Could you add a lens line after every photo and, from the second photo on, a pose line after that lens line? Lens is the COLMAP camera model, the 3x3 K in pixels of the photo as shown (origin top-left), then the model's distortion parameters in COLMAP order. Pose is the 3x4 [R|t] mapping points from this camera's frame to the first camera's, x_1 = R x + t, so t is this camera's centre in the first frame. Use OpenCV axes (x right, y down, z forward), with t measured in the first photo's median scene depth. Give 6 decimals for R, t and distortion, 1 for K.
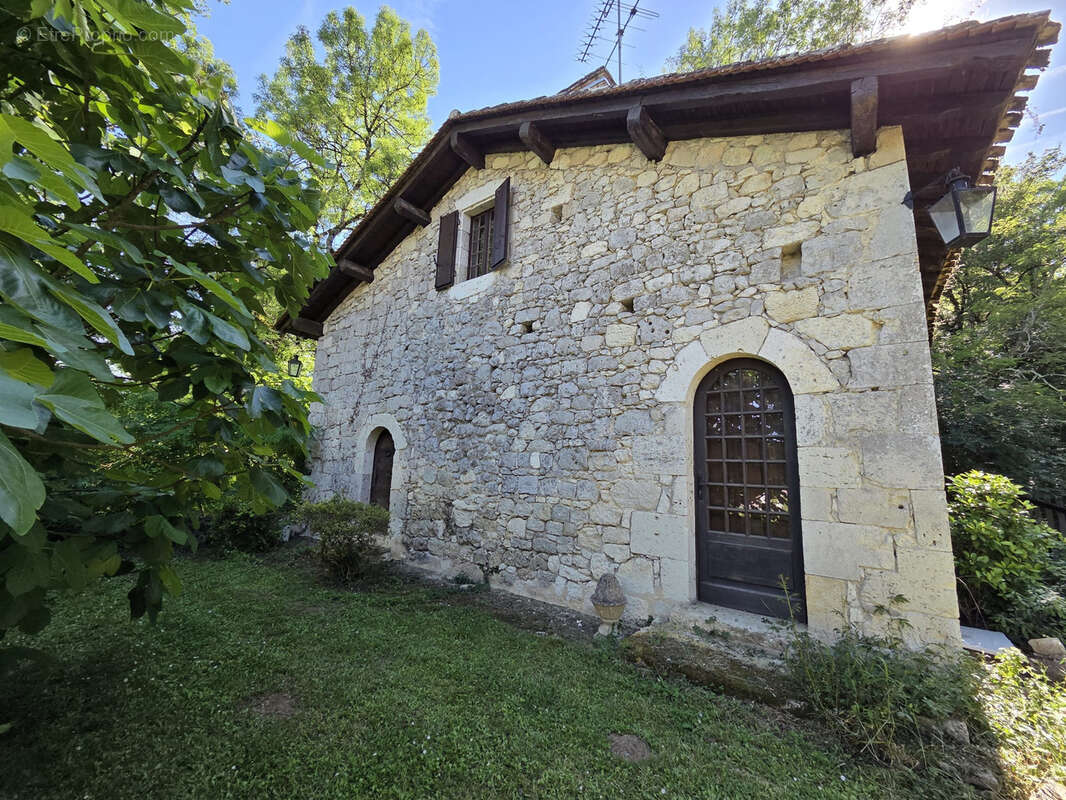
lens RADIAL K [[435.3, 0, 534.4], [0, 435.3, 397.3], [0, 0, 1]] dist [-0.000974, 0.000718]
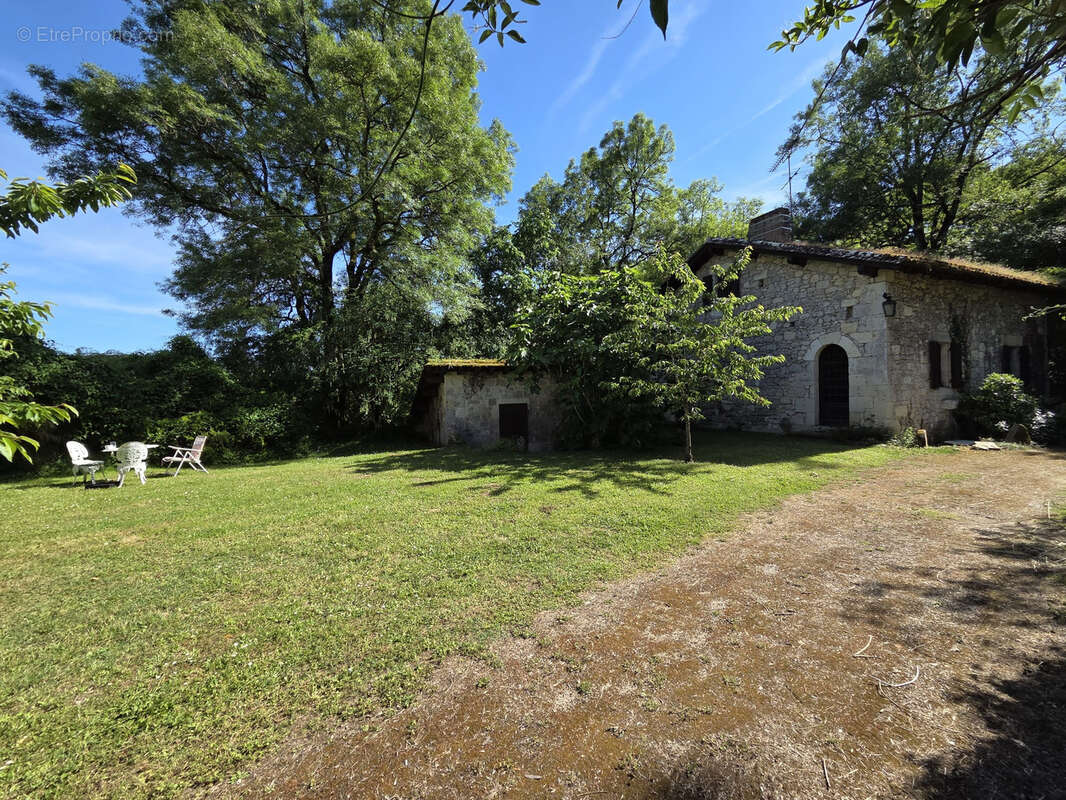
lens RADIAL K [[435.3, 0, 534.4], [0, 435.3, 397.3], [0, 0, 1]] dist [-0.000974, 0.000718]
pose [[0.889703, -0.054405, -0.453287, -0.010223], [0.132778, 0.980791, 0.142896, -0.413555], [0.436806, -0.187322, 0.879836, -2.431848]]
